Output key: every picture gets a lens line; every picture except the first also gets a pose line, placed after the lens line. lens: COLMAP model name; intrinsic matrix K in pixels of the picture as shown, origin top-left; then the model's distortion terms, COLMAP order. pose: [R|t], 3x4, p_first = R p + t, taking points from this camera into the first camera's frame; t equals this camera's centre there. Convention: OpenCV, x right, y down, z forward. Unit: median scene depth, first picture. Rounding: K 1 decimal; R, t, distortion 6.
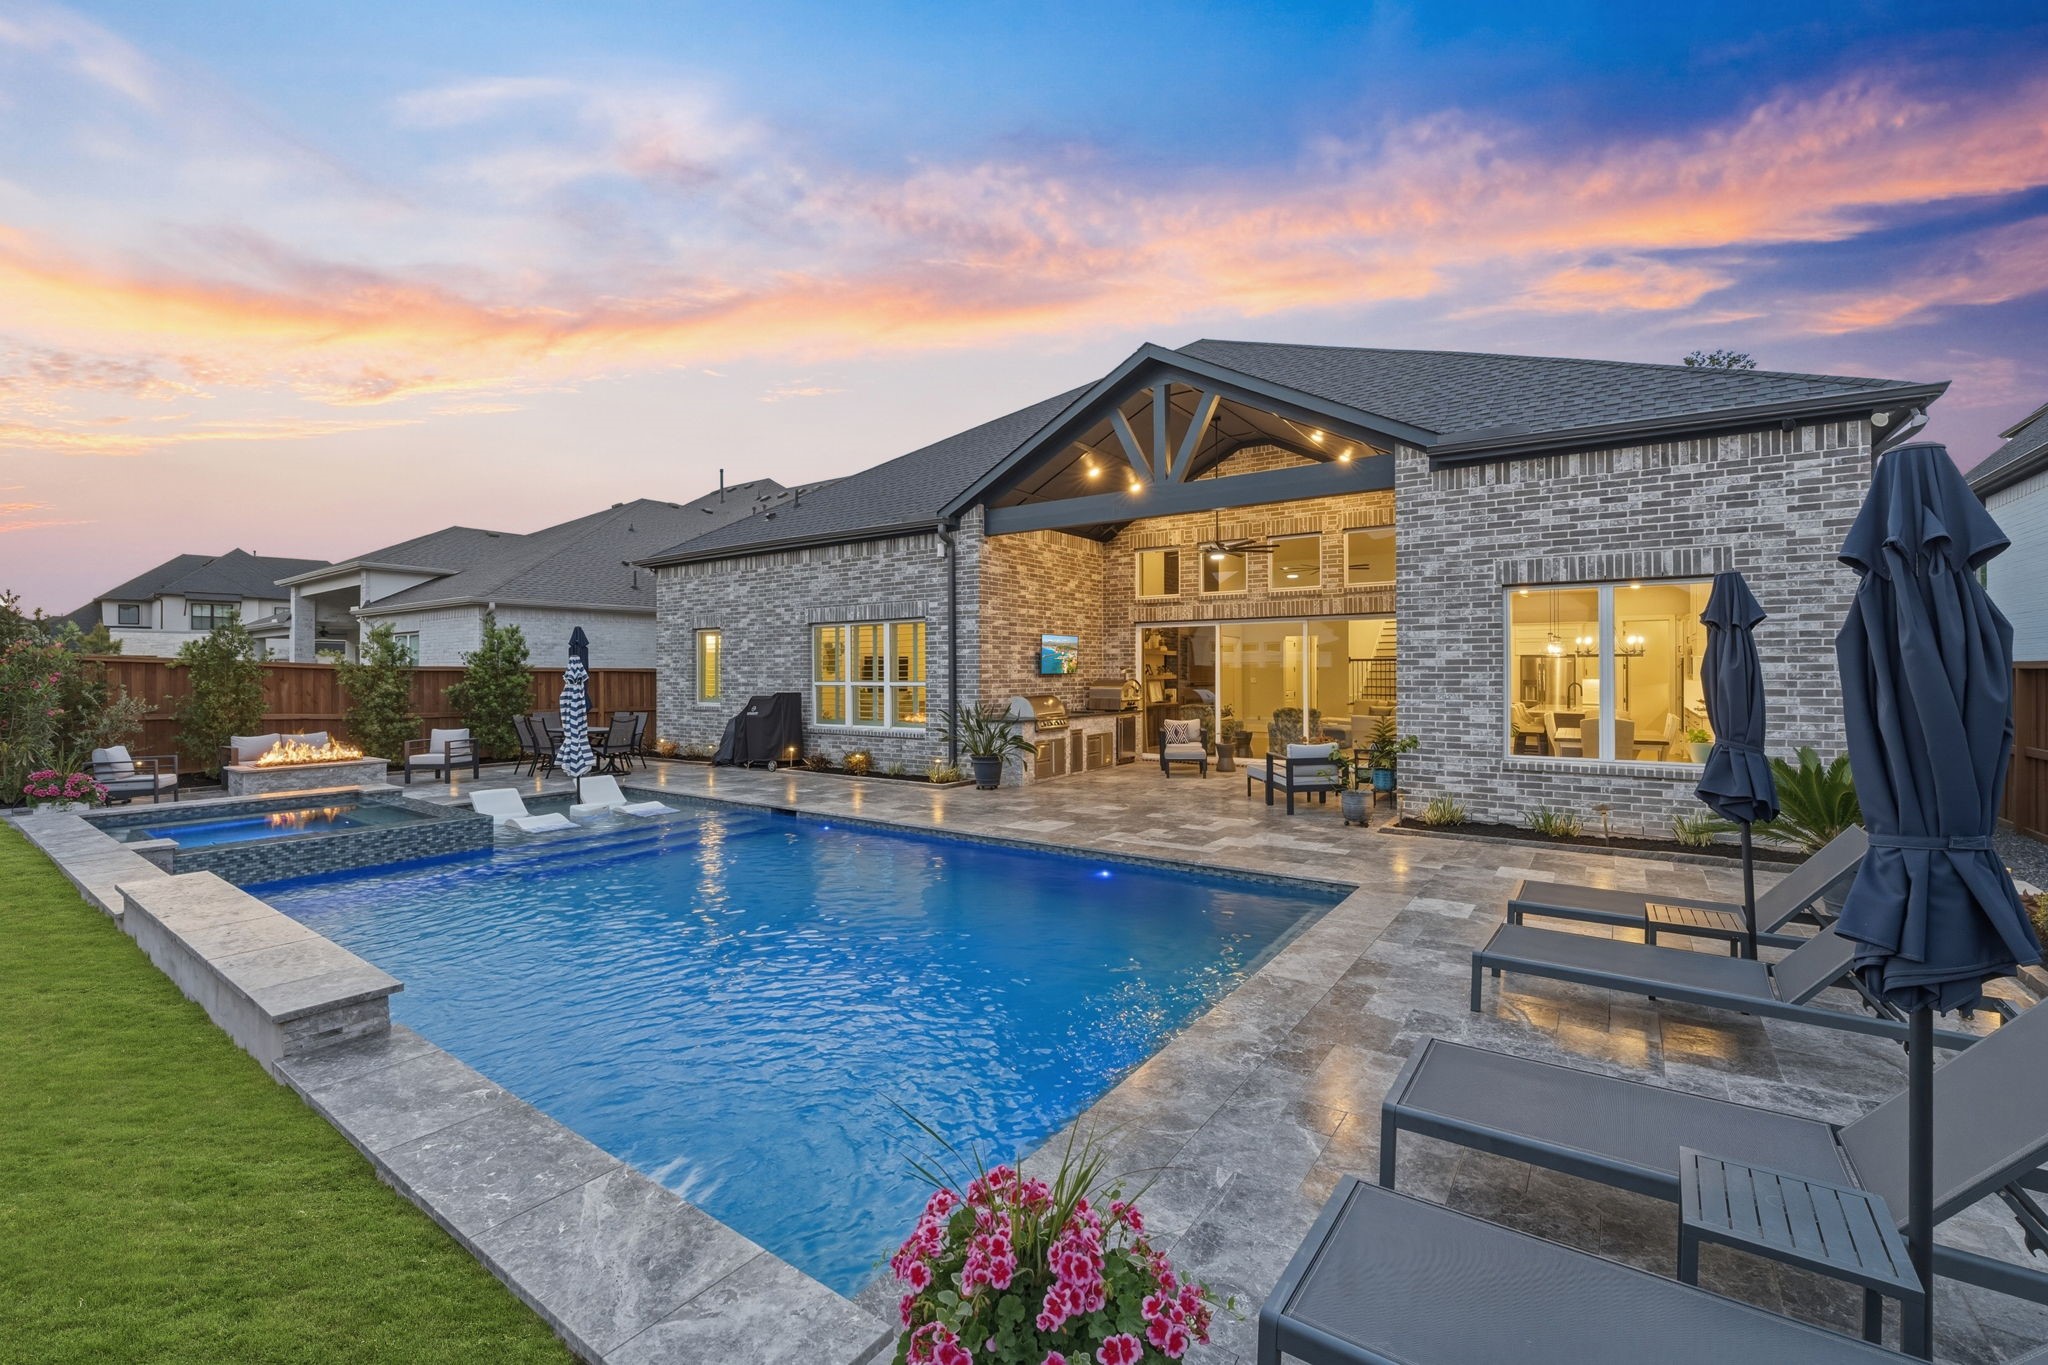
lens RADIAL K [[852.9, 0, 1024.0], [0, 852.9, 682.5], [0, 0, 1]] dist [-0.013015, 0.000514]
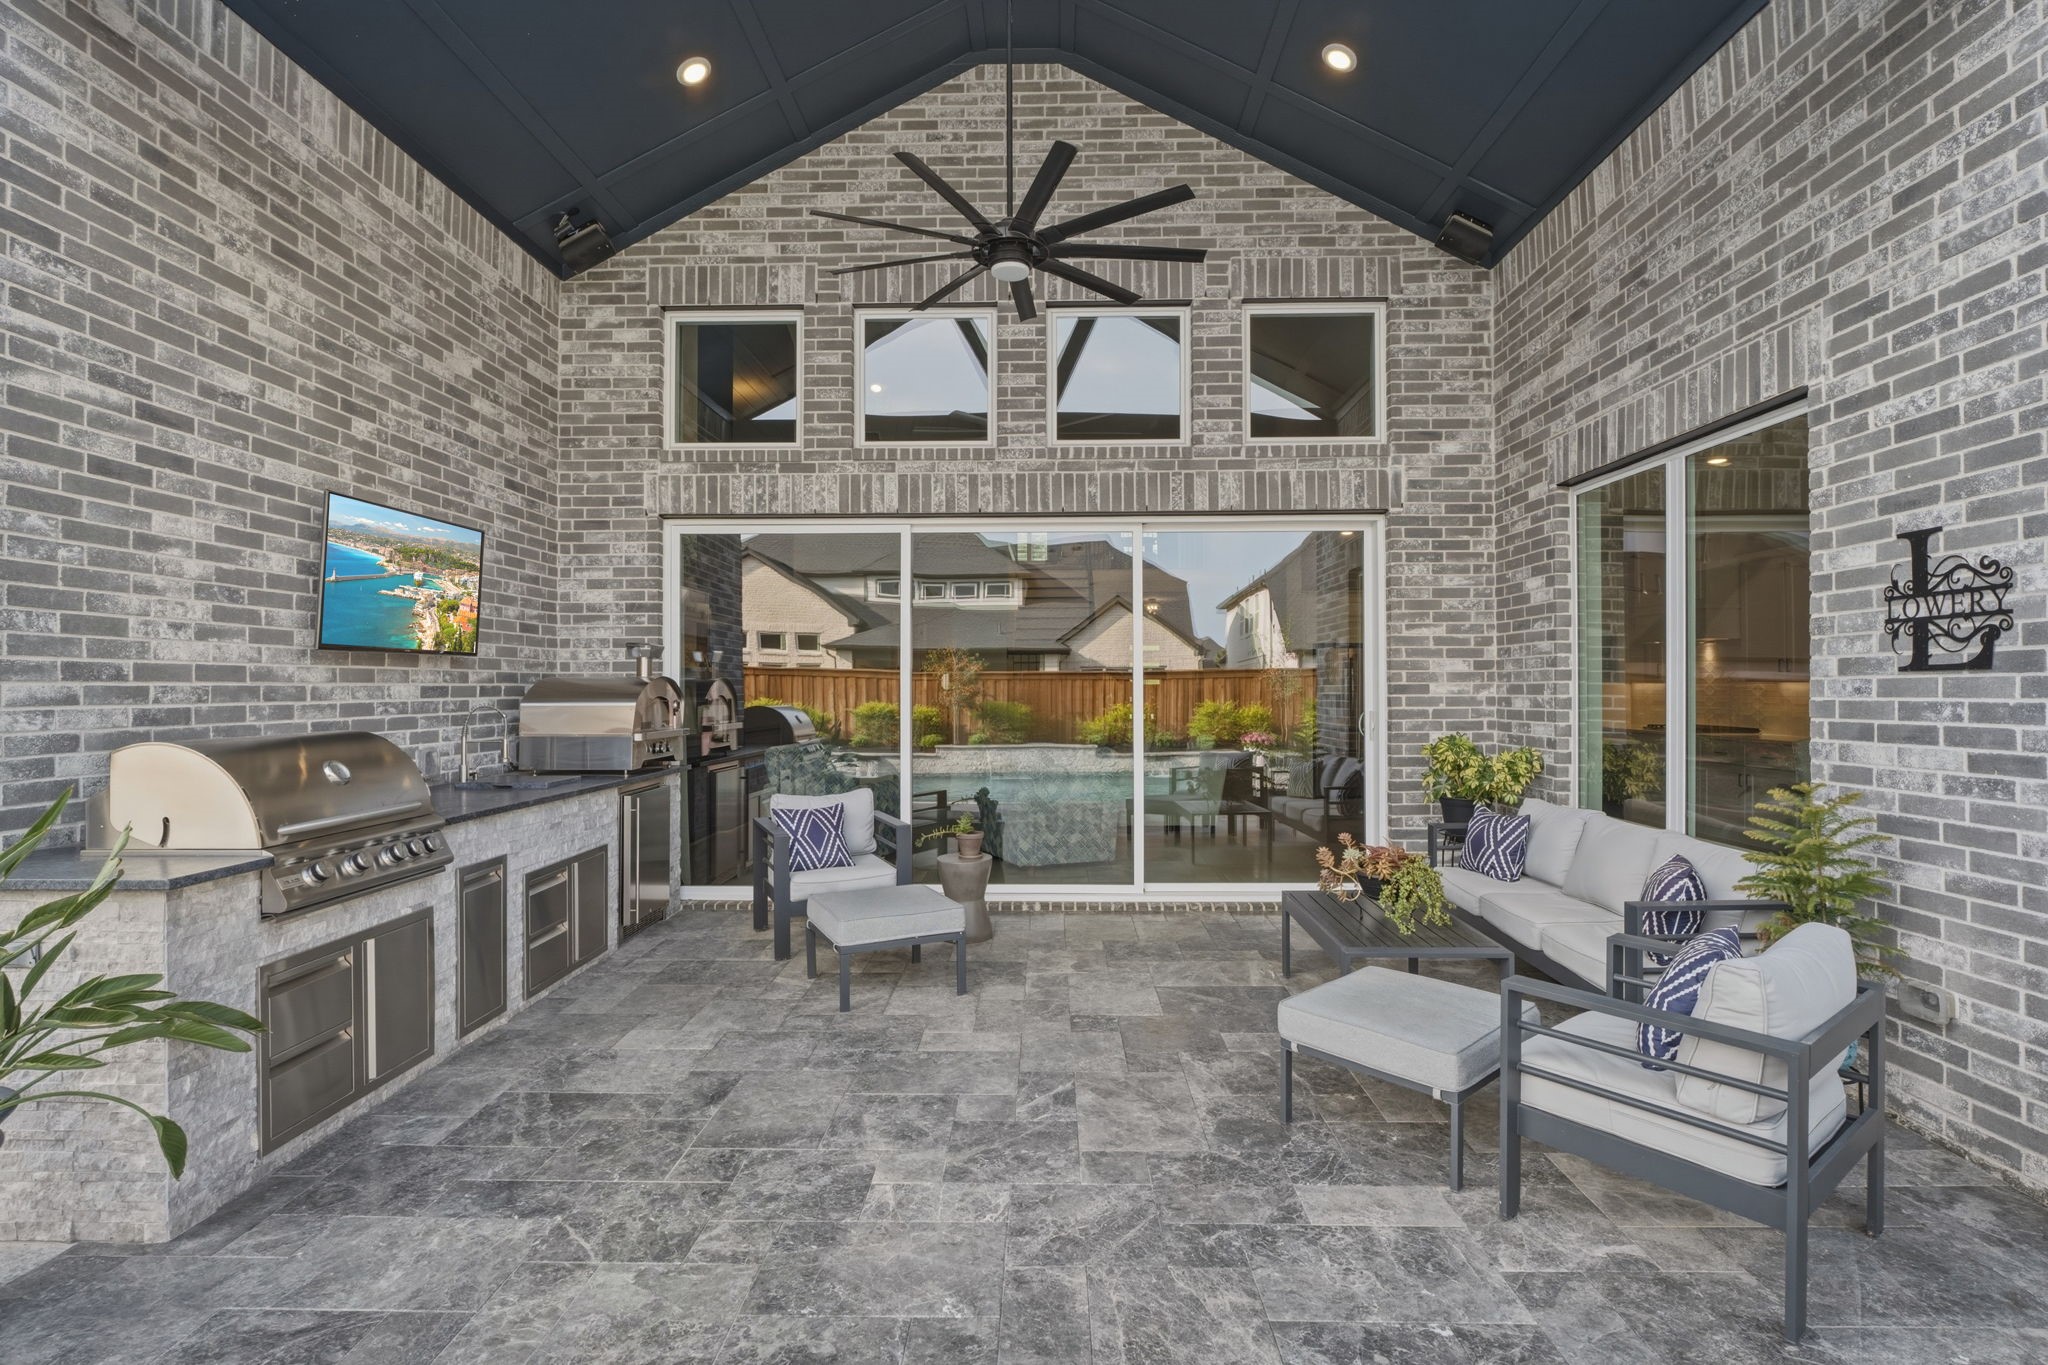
lens RADIAL K [[979.0, 0, 1024.0], [0, 979.0, 682.5], [0, 0, 1]] dist [-0.019790, 0.000007]
pose [[0.827157, 0.003621, 0.561960, 0.030442], [0.005916, 0.999868, -0.015150, 0.005839], [-0.561940, 0.015856, 0.827026, 0.642000]]
